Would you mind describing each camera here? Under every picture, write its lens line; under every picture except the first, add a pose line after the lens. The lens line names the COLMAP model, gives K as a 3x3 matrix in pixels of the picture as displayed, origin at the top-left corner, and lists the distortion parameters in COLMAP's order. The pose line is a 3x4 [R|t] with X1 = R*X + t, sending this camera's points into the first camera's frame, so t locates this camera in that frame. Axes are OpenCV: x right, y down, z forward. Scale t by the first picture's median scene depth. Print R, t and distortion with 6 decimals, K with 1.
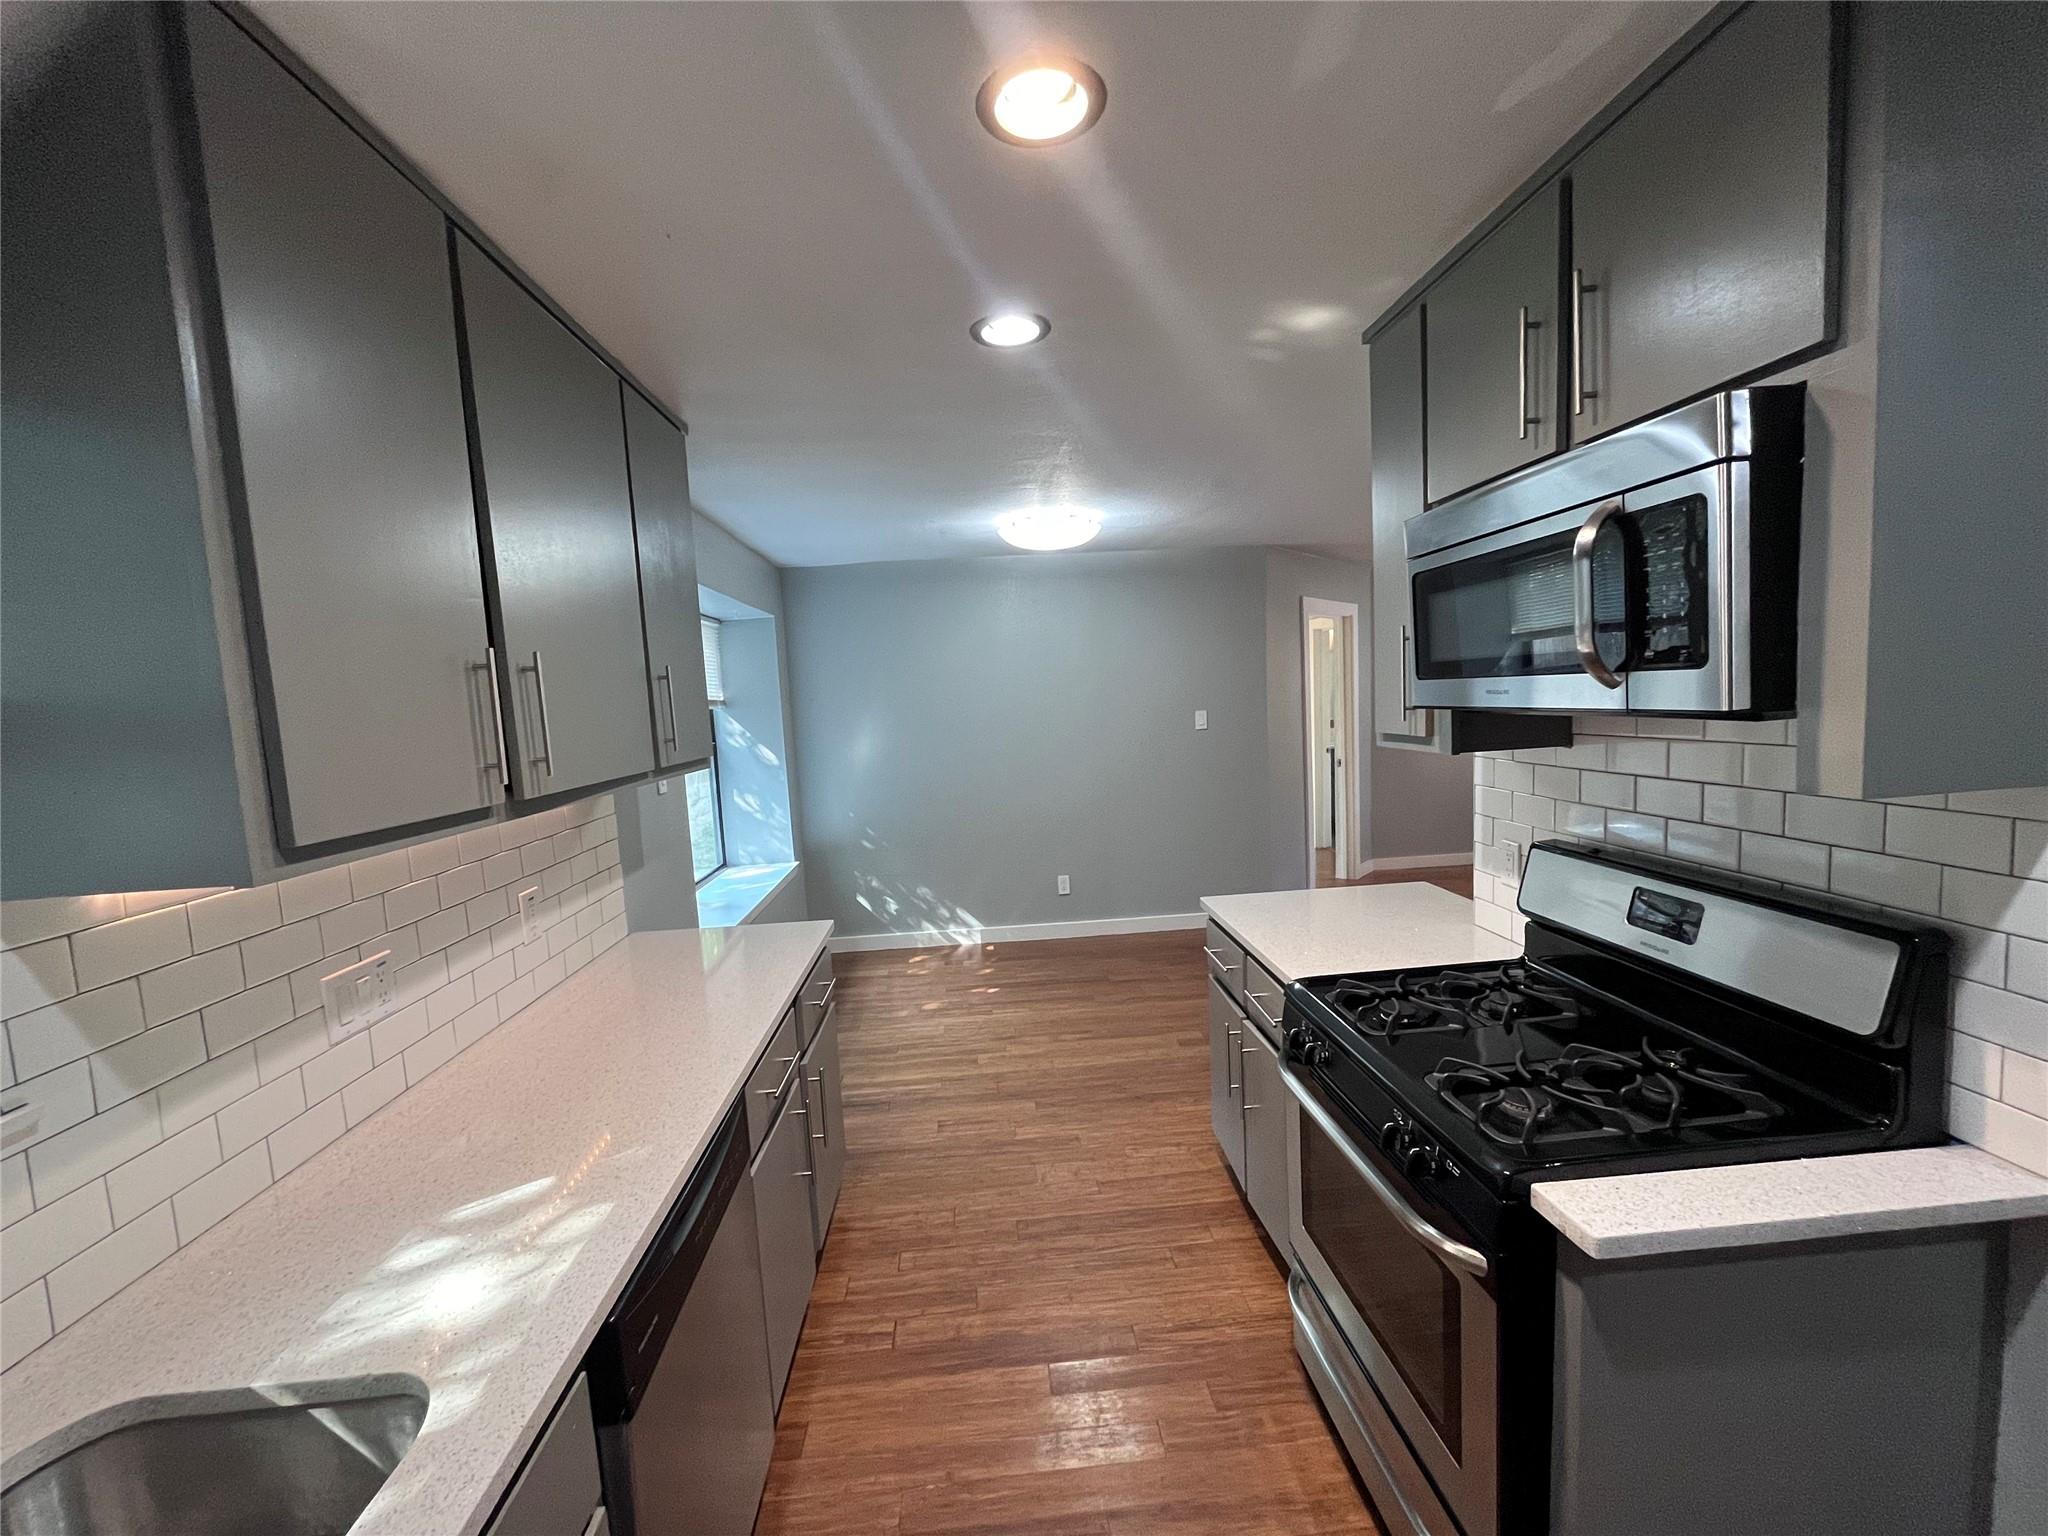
lens RADIAL K [[822.0, 0, 1024.9], [0, 822.0, 769.9], [0, 0, 1]] dist [-0.003075, -0.000547]
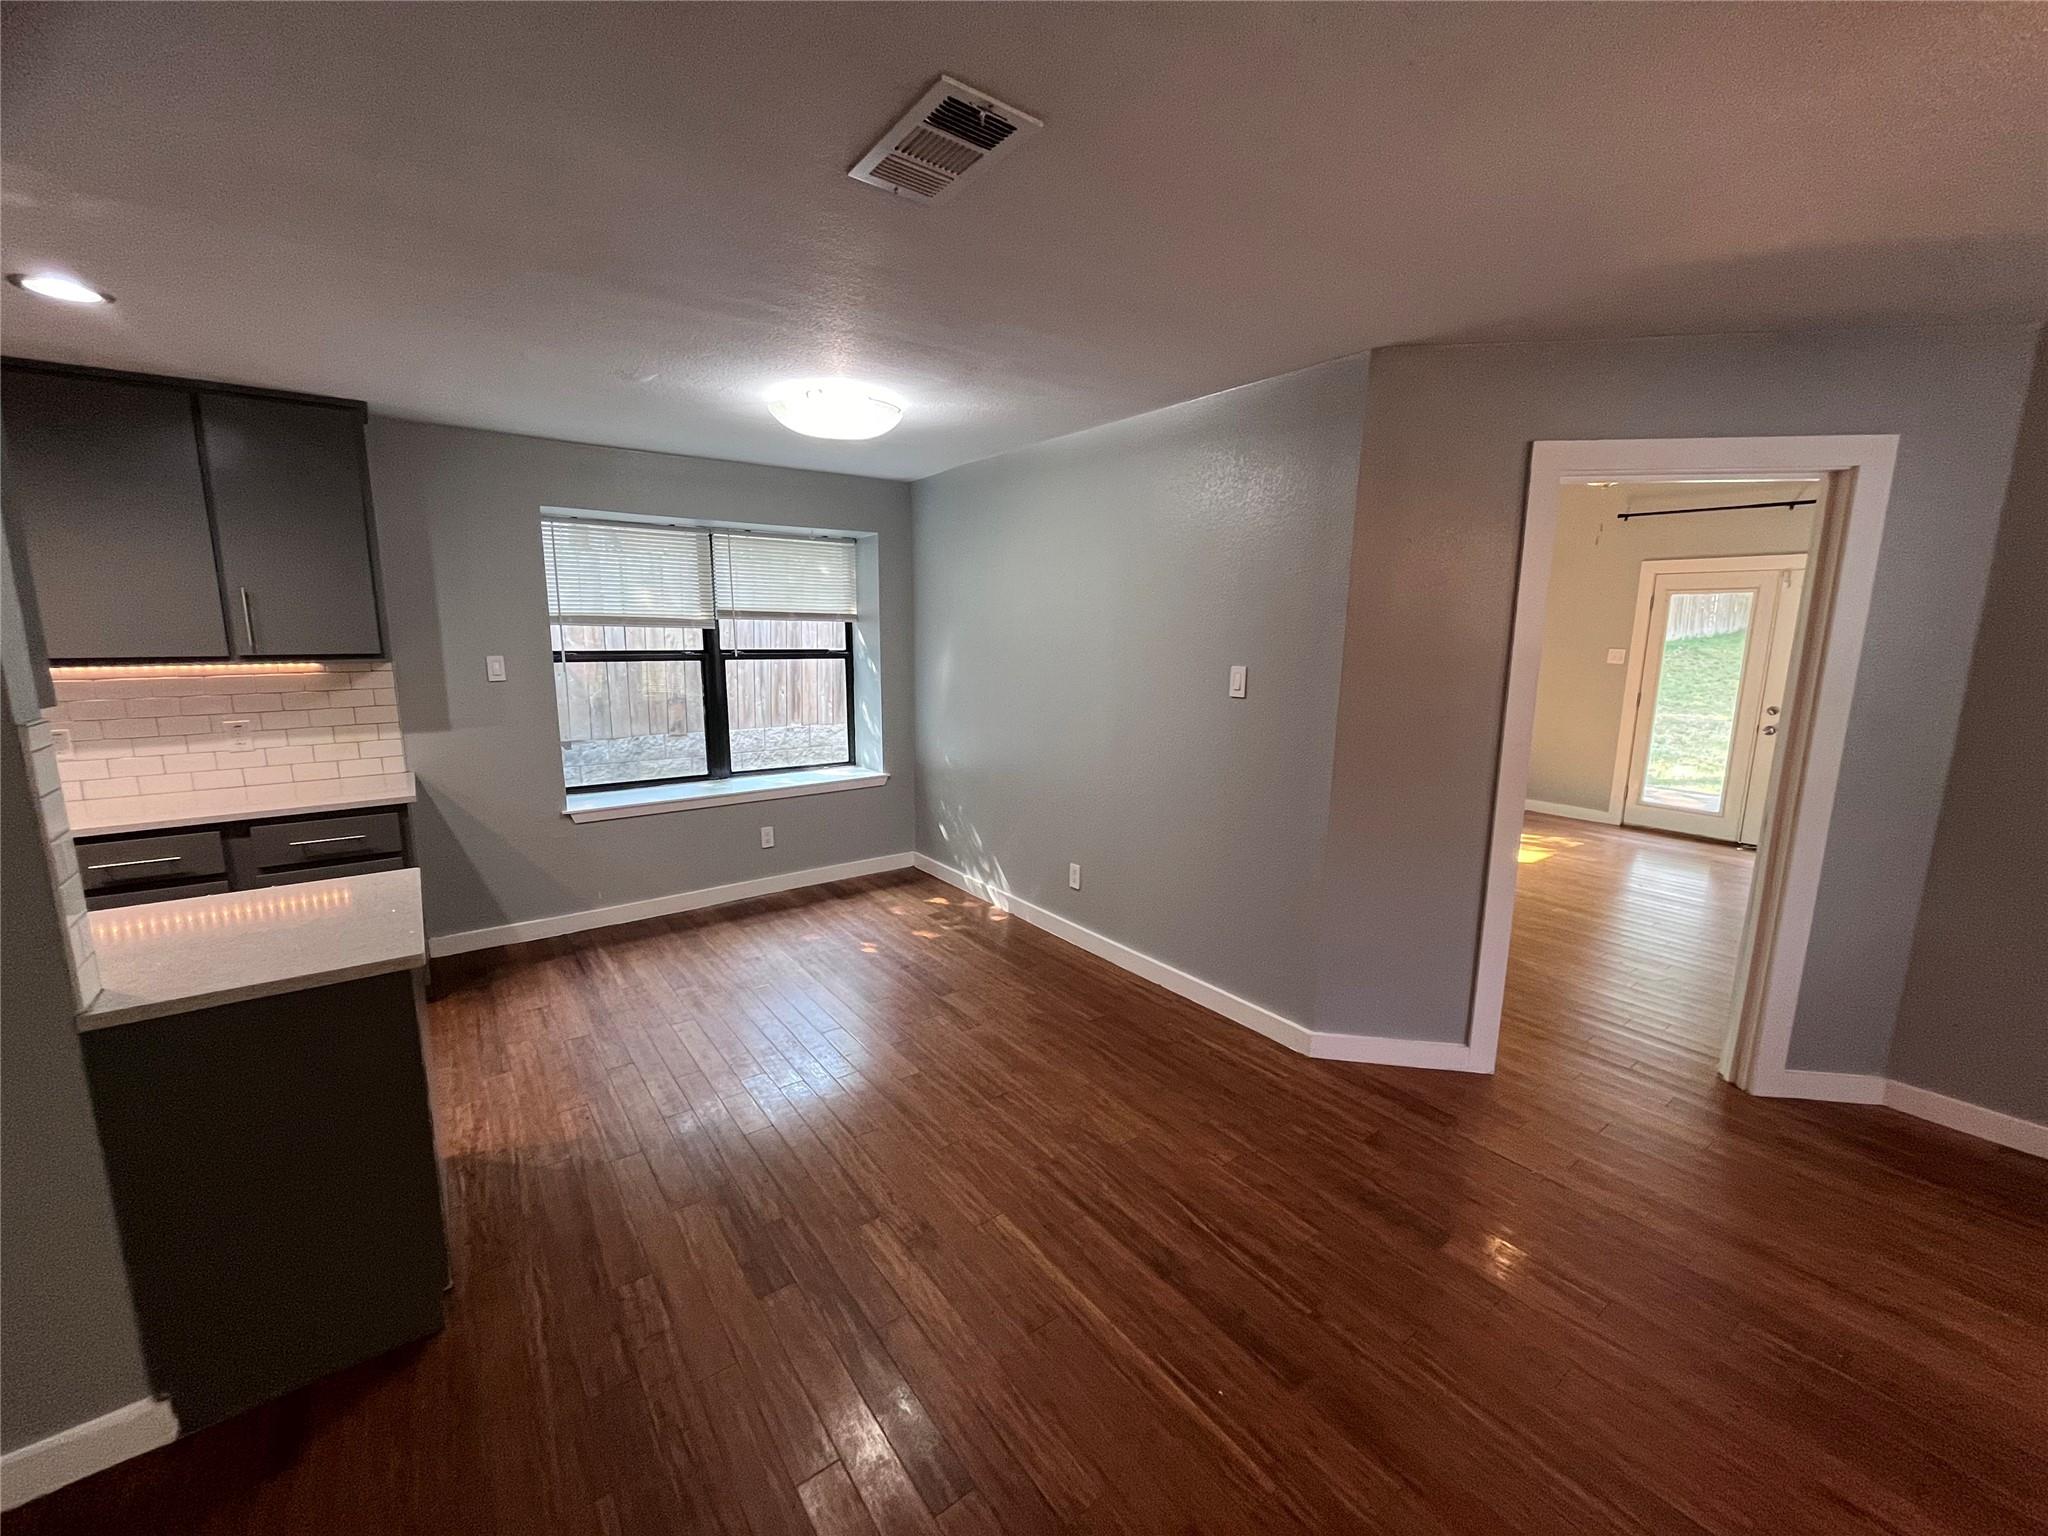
lens RADIAL K [[822.0, 0, 1024.9], [0, 822.0, 769.9], [0, 0, 1]] dist [-0.003075, -0.000547]
pose [[0.541346, 0.197694, -0.817228, 1.353281], [-0.108819, 0.980264, 0.165050, -0.169551], [0.833728, -0.000419, 0.552175, 1.155531]]
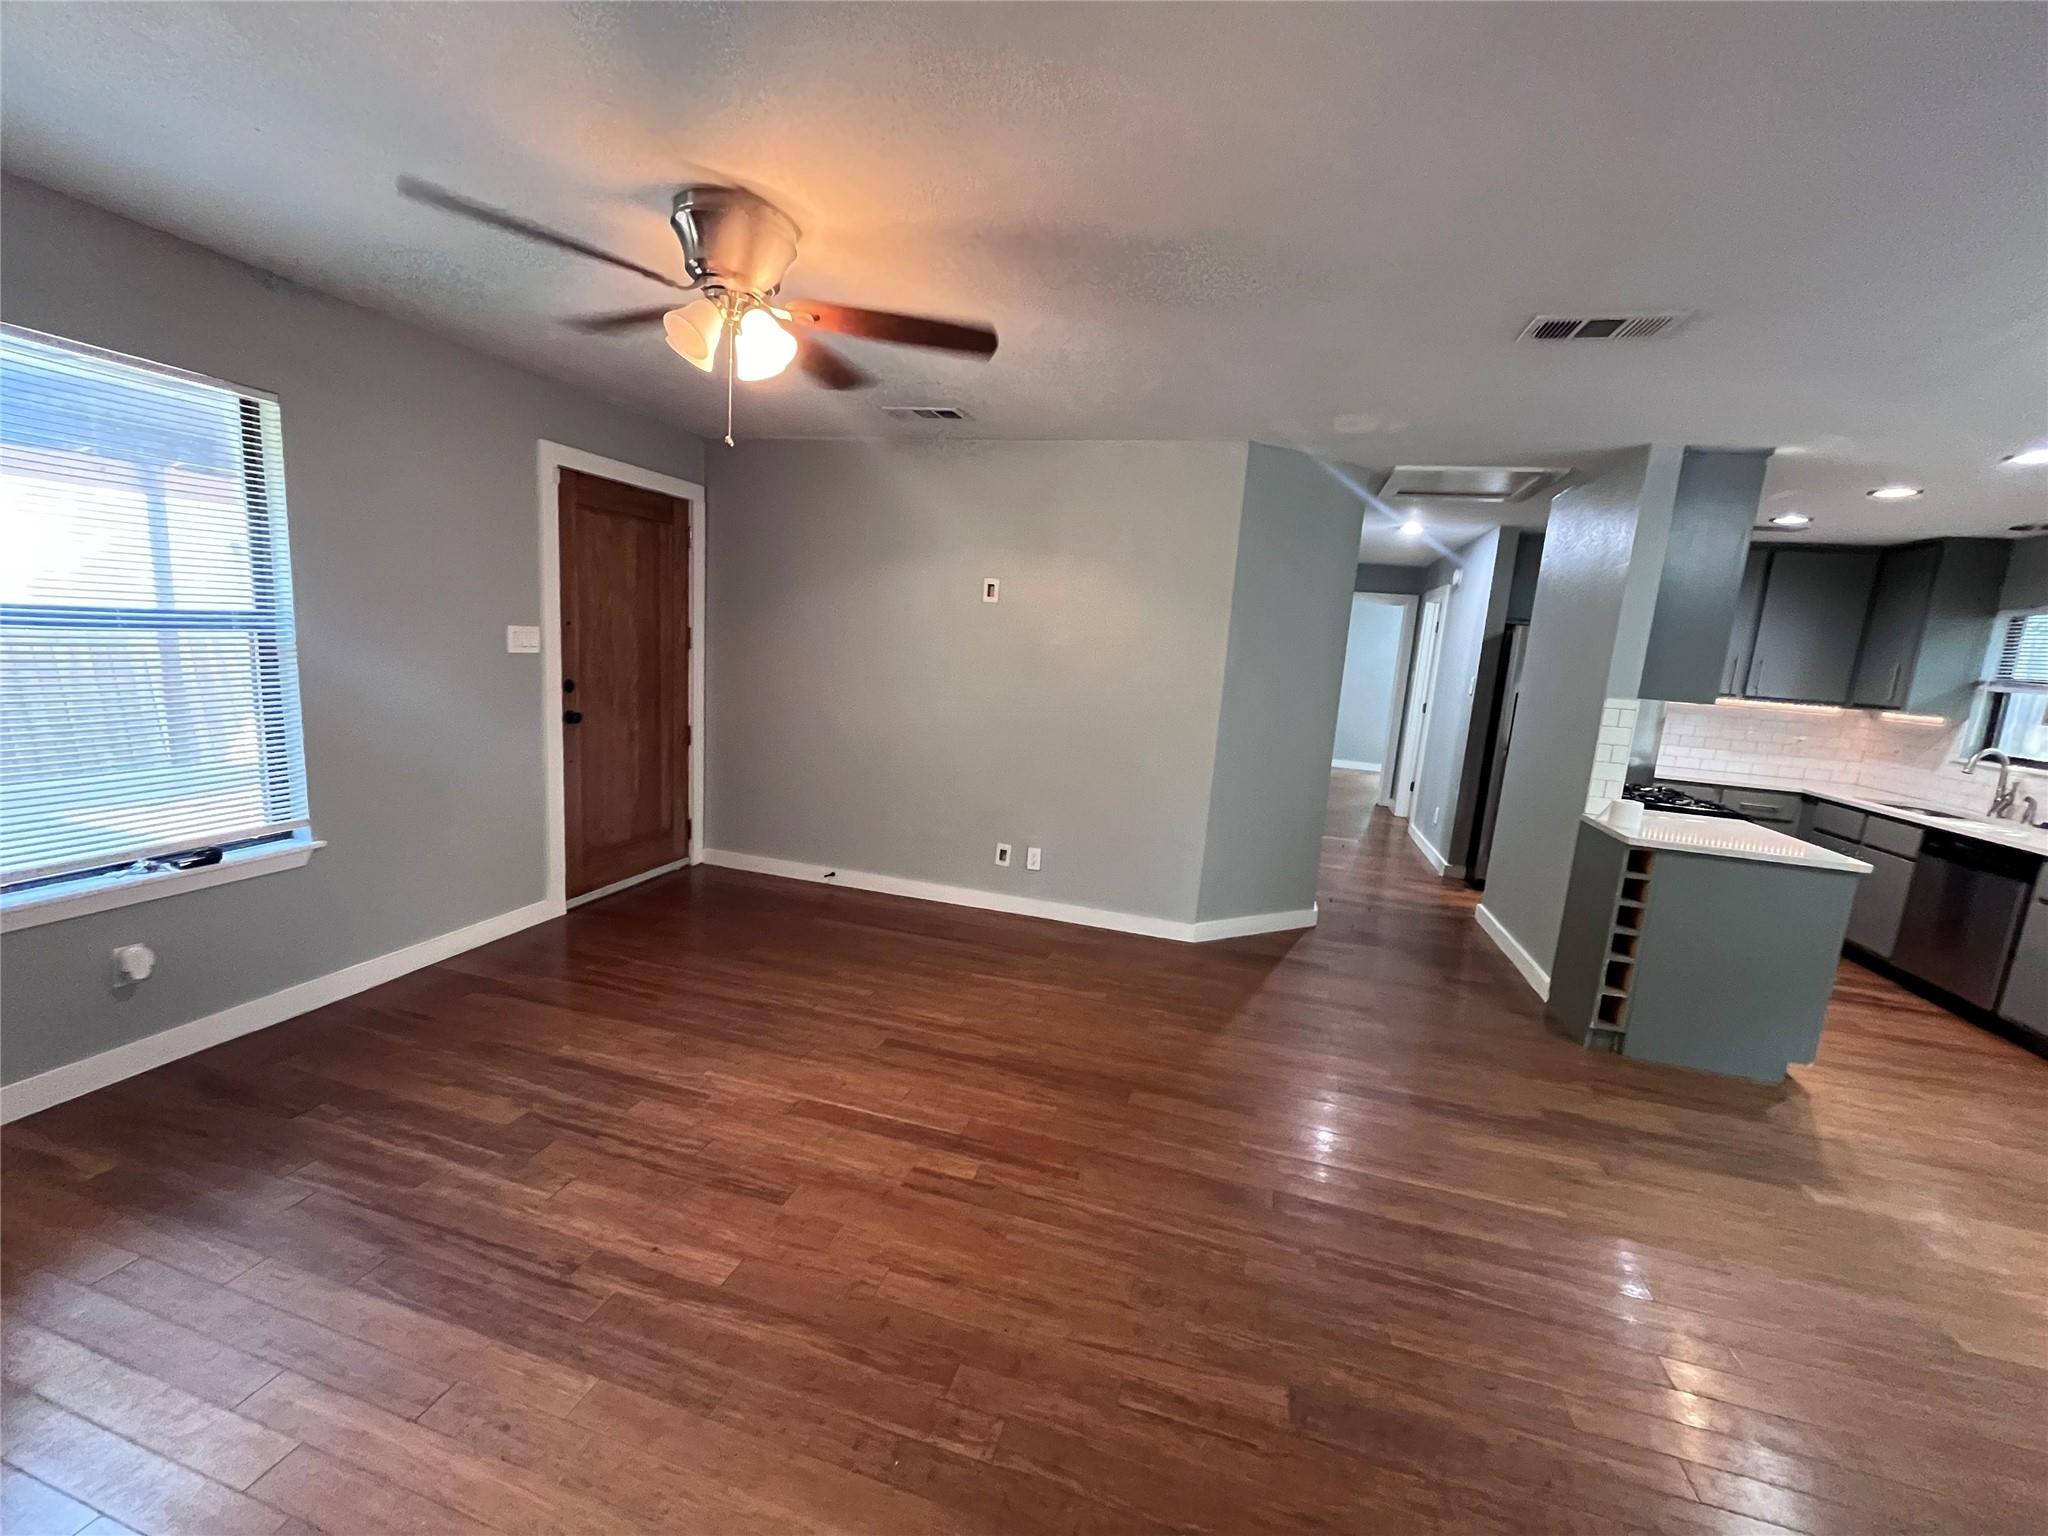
lens RADIAL K [[822.0, 0, 1024.9], [0, 822.0, 769.9], [0, 0, 1]] dist [-0.003075, -0.000547]
pose [[-0.940215, -0.071123, 0.333073, 1.003540], [0.006337, 0.974130, 0.225900, -0.240660], [-0.340523, 0.214506, -0.915440, 2.568434]]
